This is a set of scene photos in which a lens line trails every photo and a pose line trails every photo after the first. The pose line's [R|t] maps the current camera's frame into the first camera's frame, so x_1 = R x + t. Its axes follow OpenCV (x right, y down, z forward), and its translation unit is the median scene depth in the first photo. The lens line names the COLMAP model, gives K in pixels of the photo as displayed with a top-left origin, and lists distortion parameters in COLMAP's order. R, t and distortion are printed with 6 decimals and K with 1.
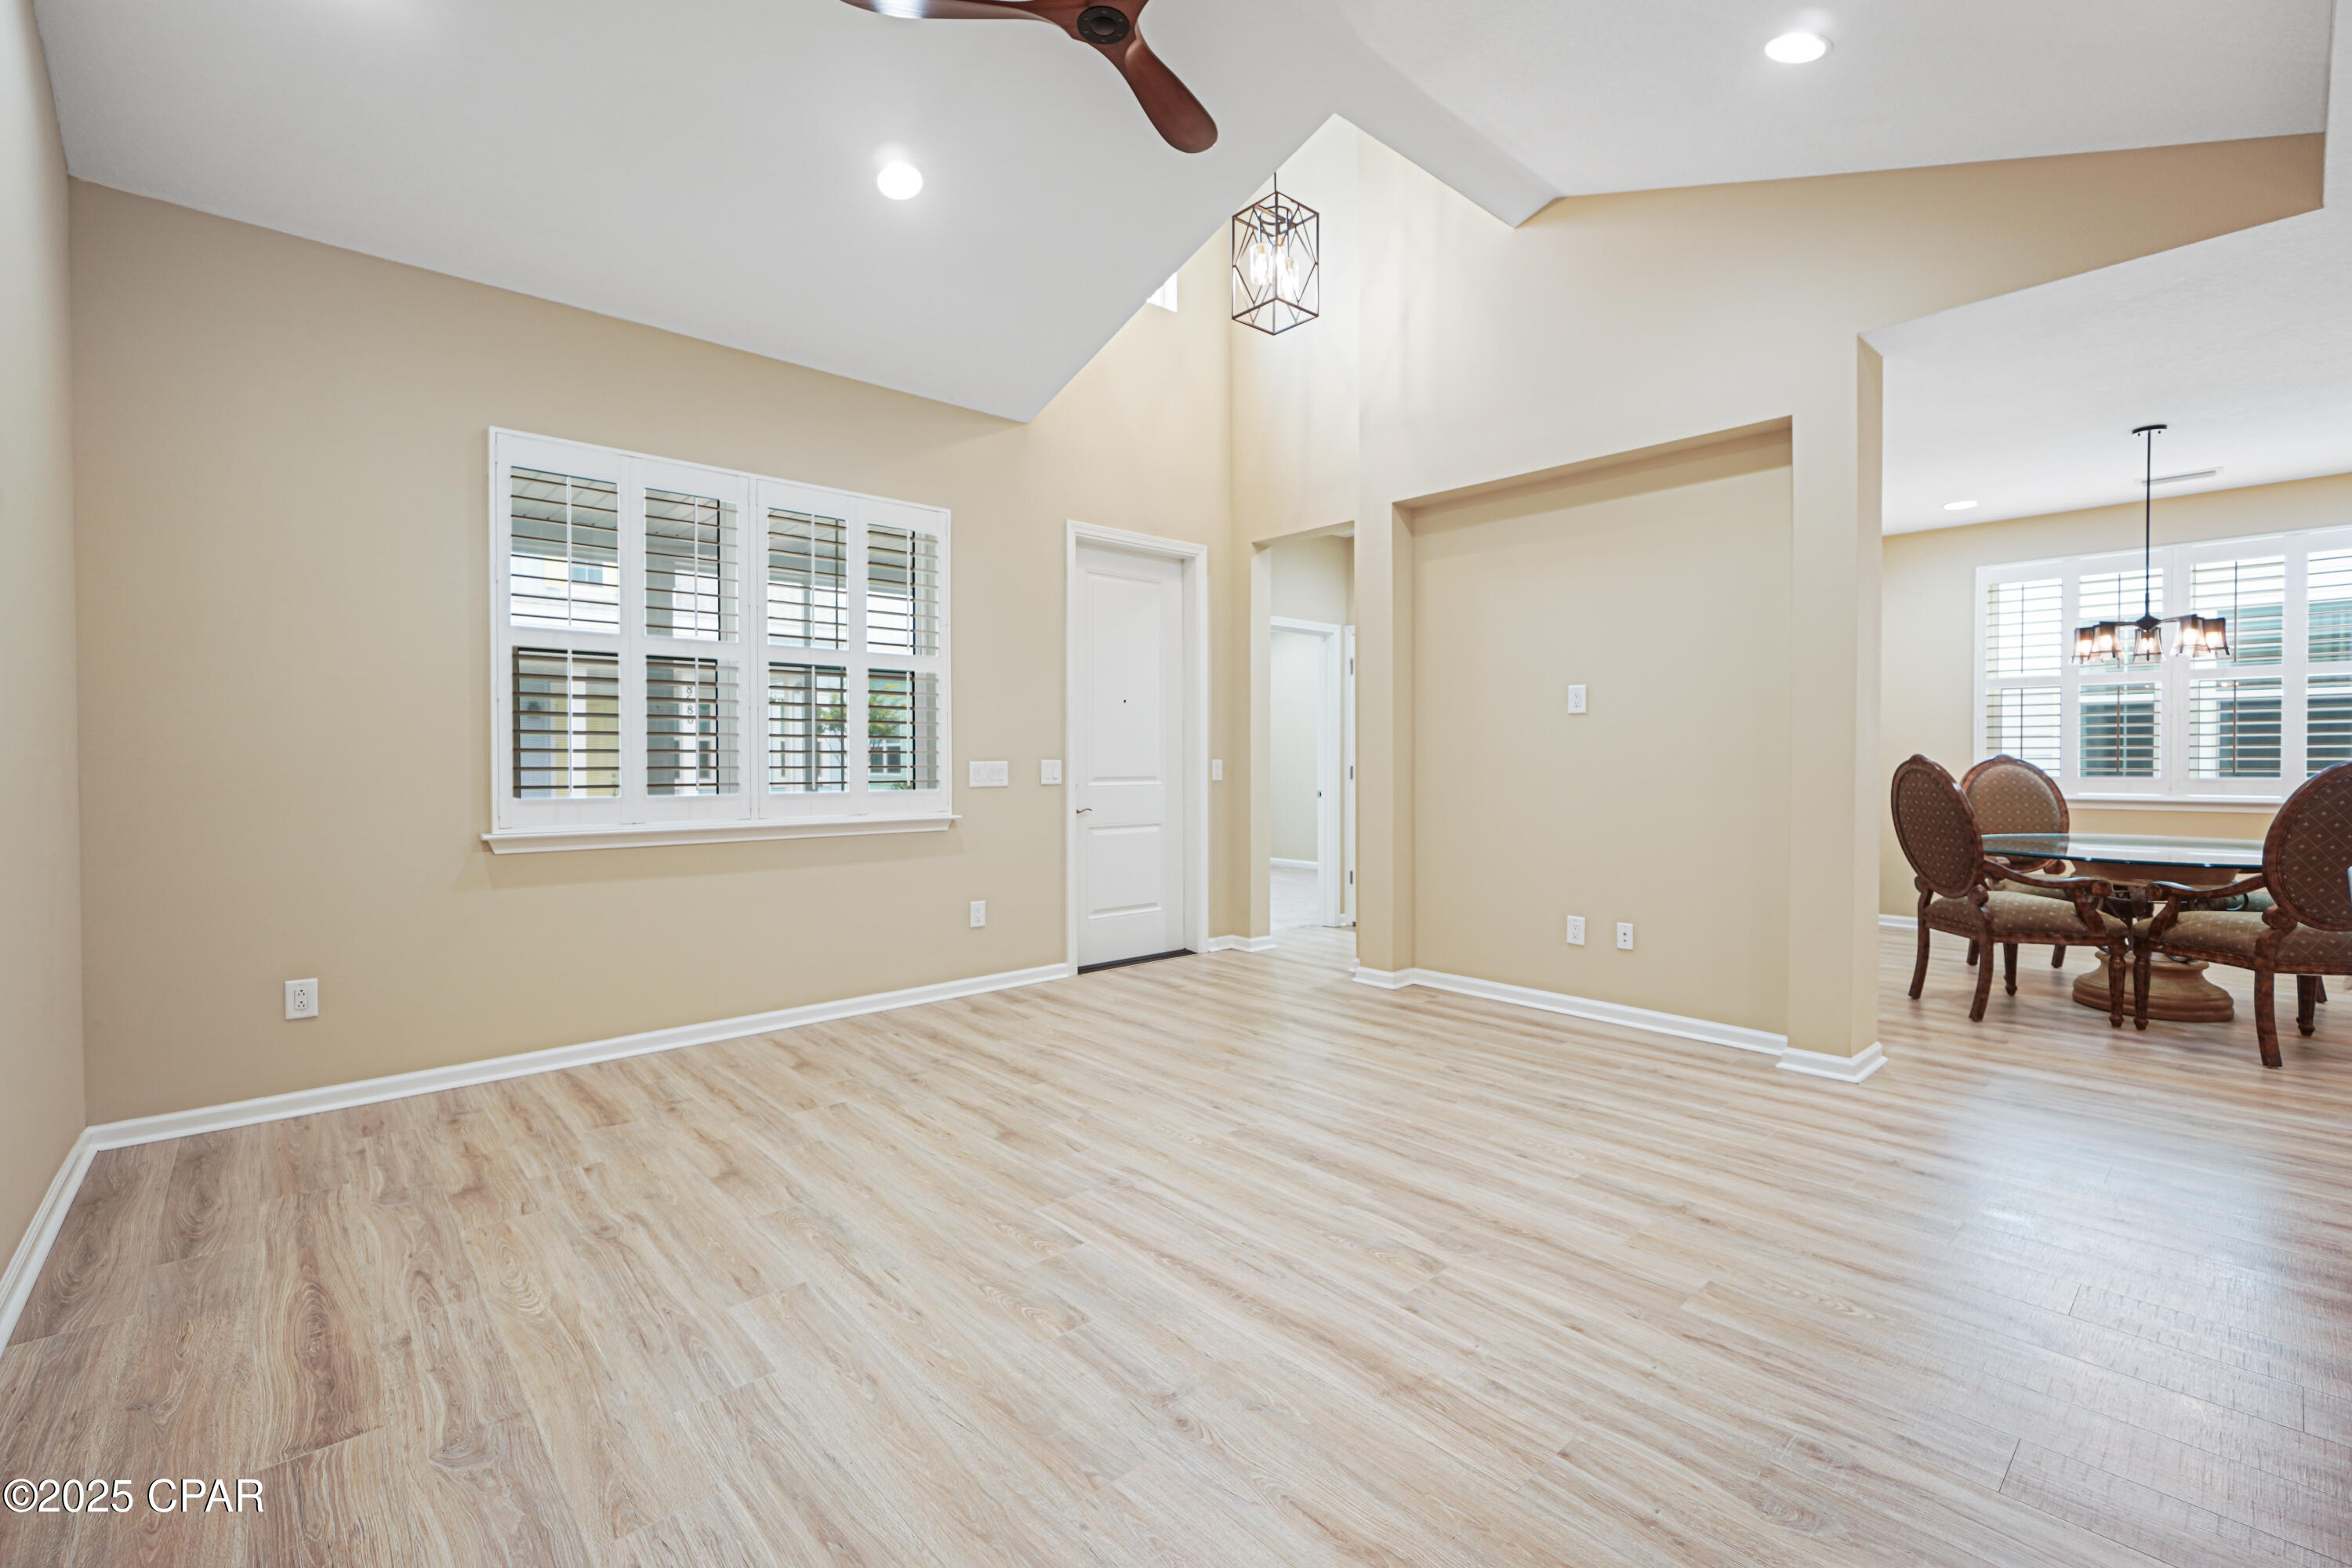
lens RADIAL K [[1060.0, 0, 1176.0], [0, 1060.0, 784.0], [0, 0, 1]] dist [-0.015663, 0.000400]
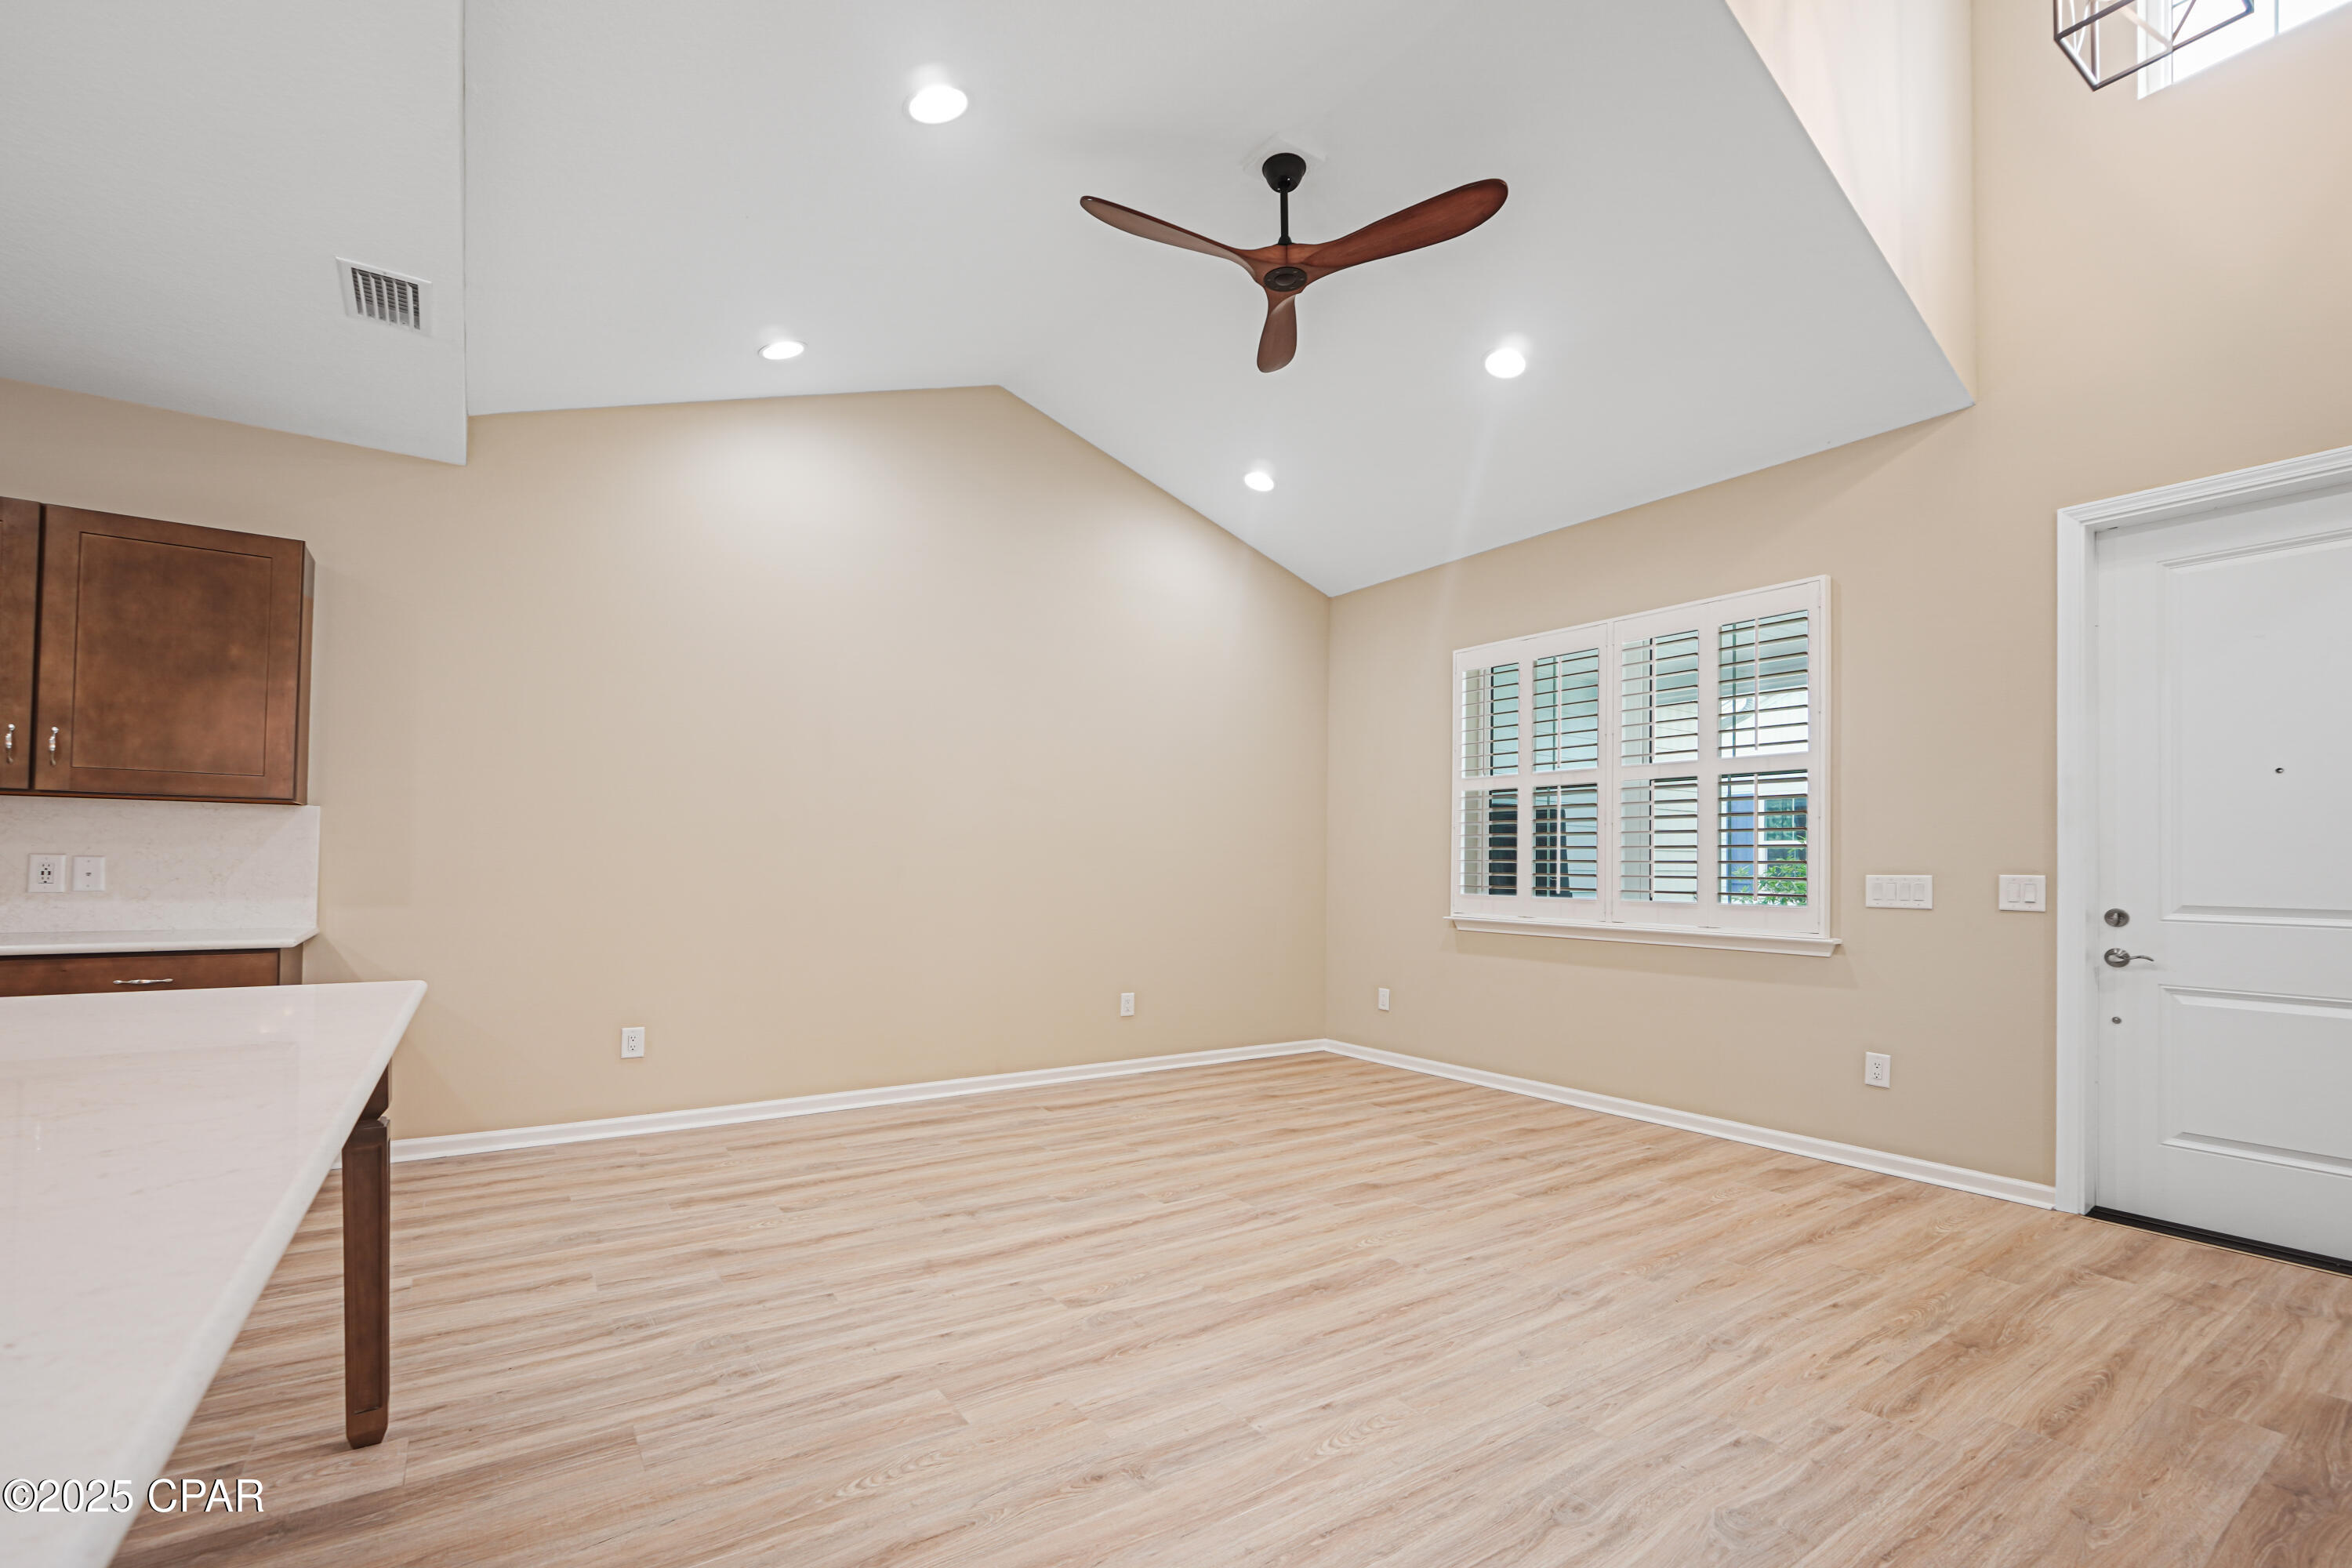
lens RADIAL K [[997.7, 0, 1167.4], [0, 997.7, 857.0], [0, 0, 1]] dist [-0.012709, 0.000726]
pose [[-0.148088, -0.008916, -0.988934, 1.031940], [-0.031335, 0.999500, -0.004319, -0.024054], [0.988478, 0.030349, -0.148293, 0.981275]]
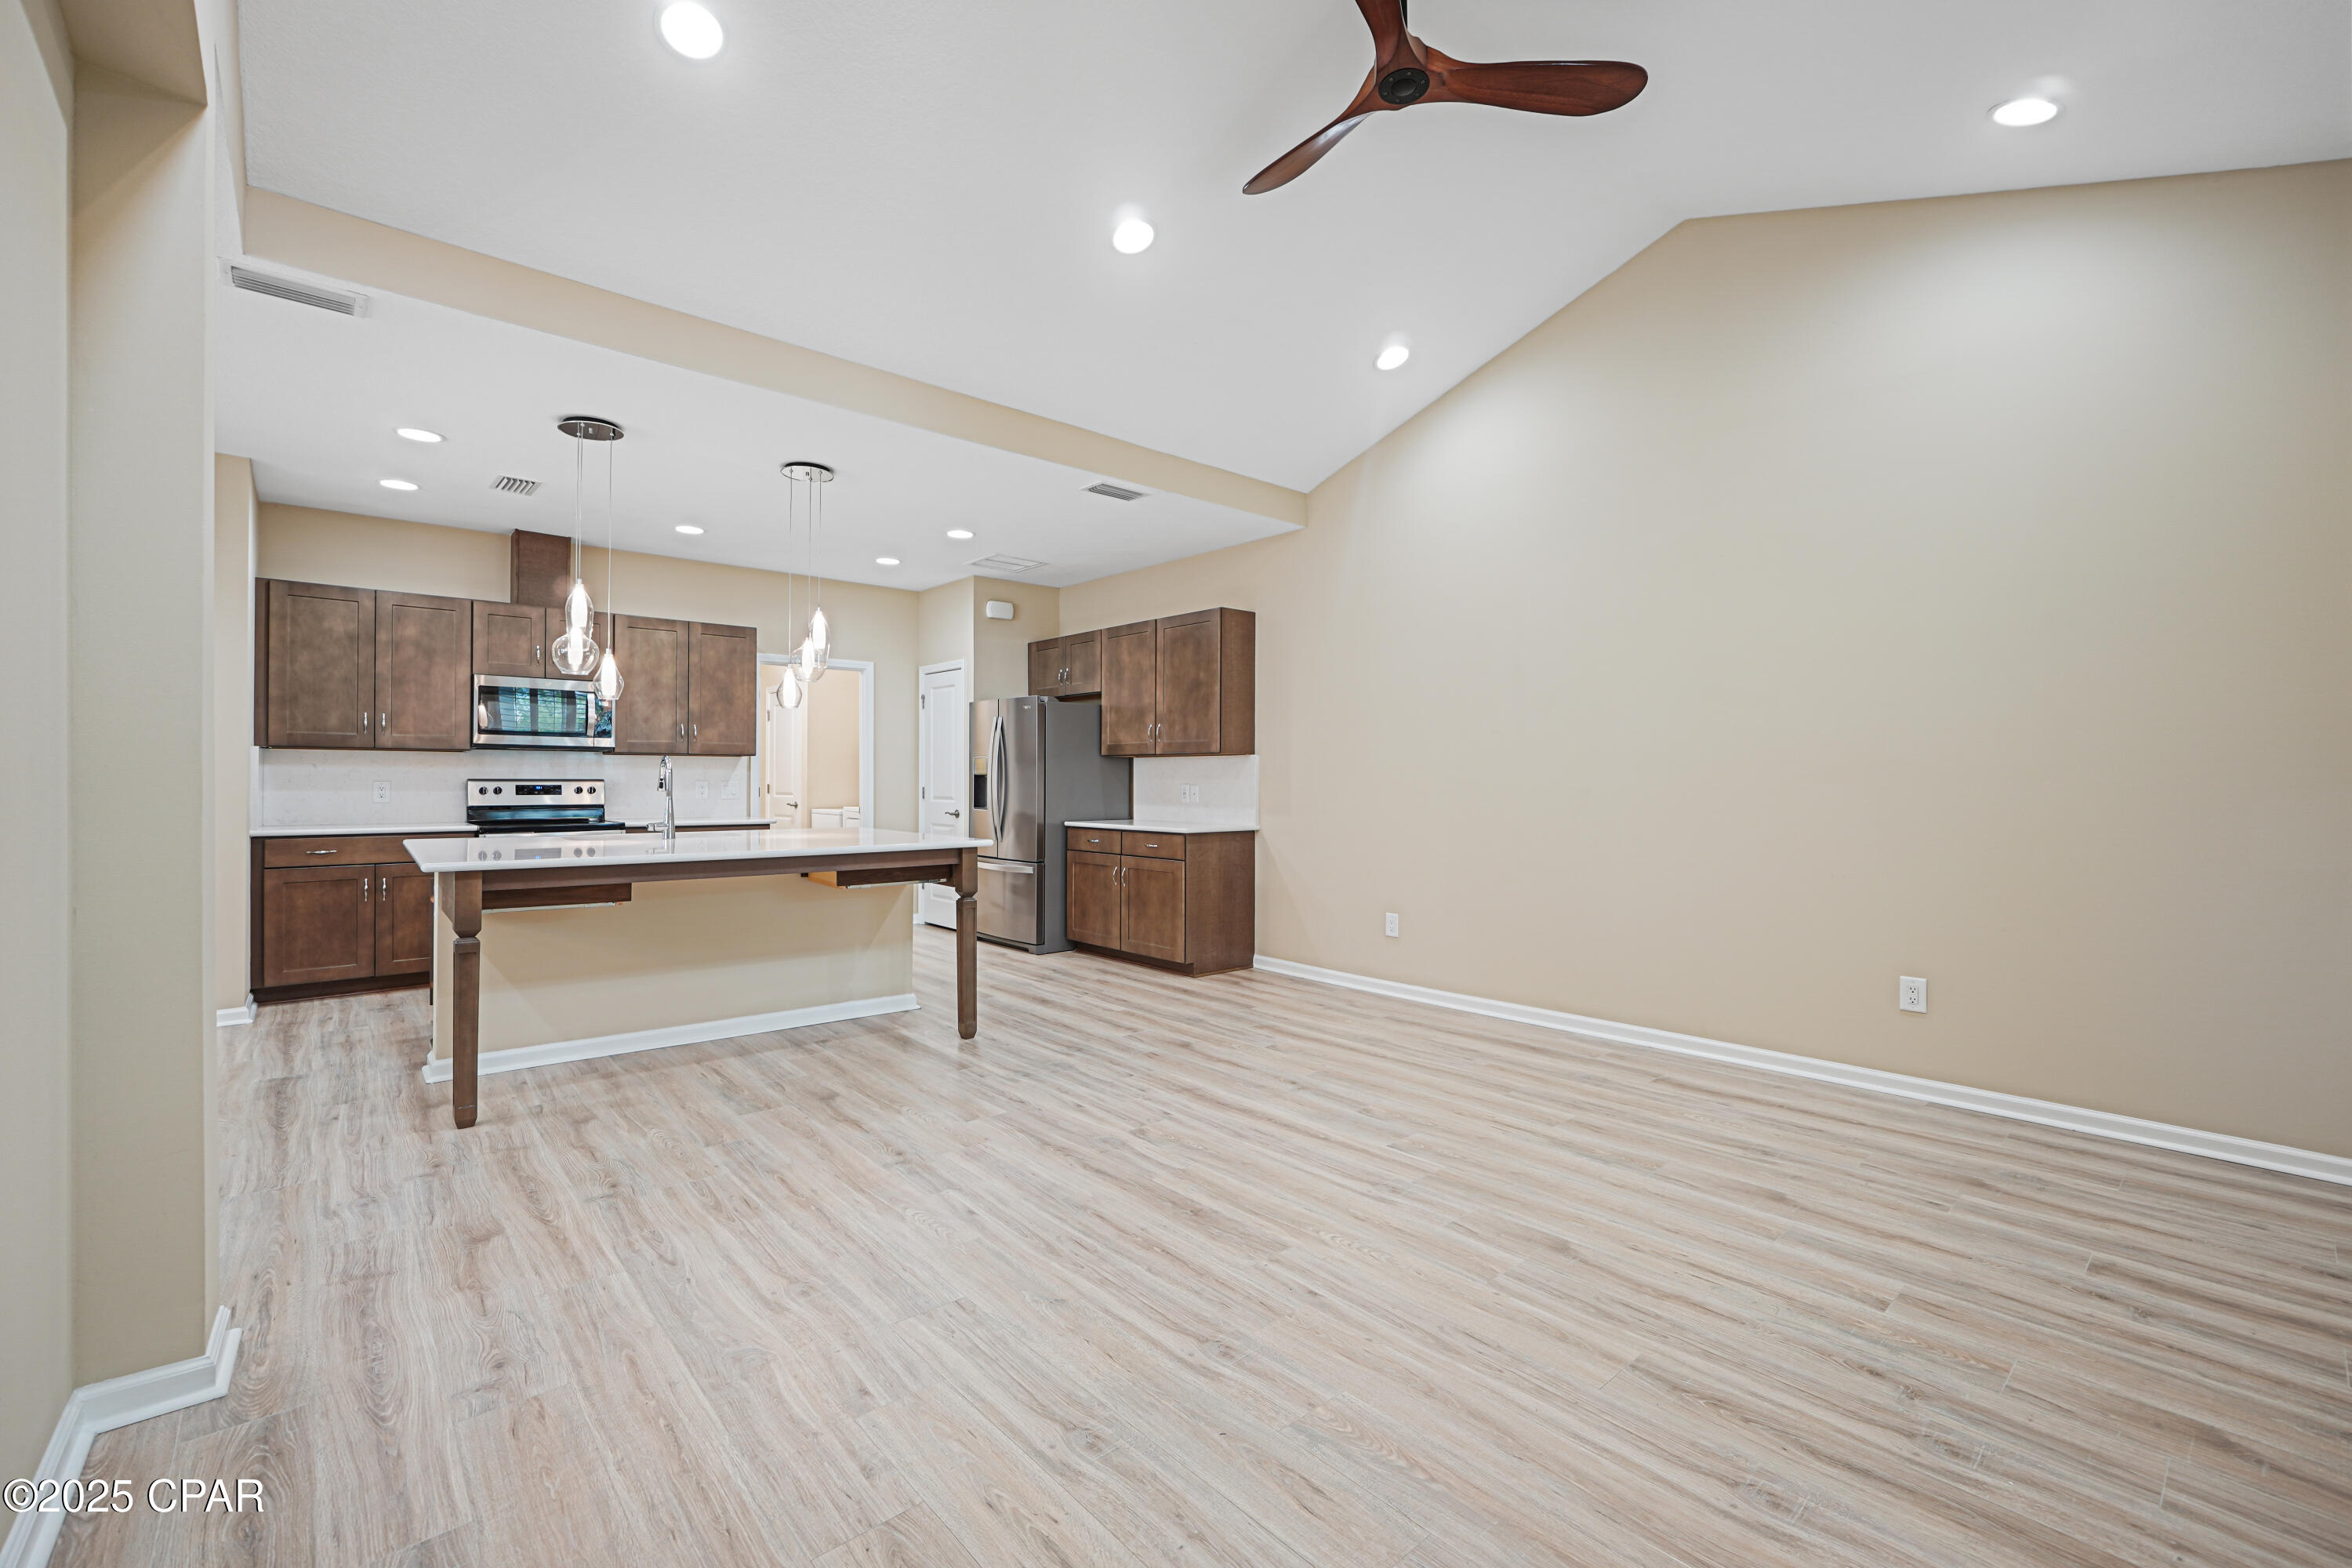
lens RADIAL K [[997.5, 0, 1176.6], [0, 997.5, 793.2], [0, 0, 1]] dist [-0.014492, 0.000025]
pose [[-0.999878, -0.001136, 0.015577, 0.132945], [-0.000644, 0.999503, 0.031525, -0.045363], [-0.015605, 0.031511, -0.999382, 1.861957]]
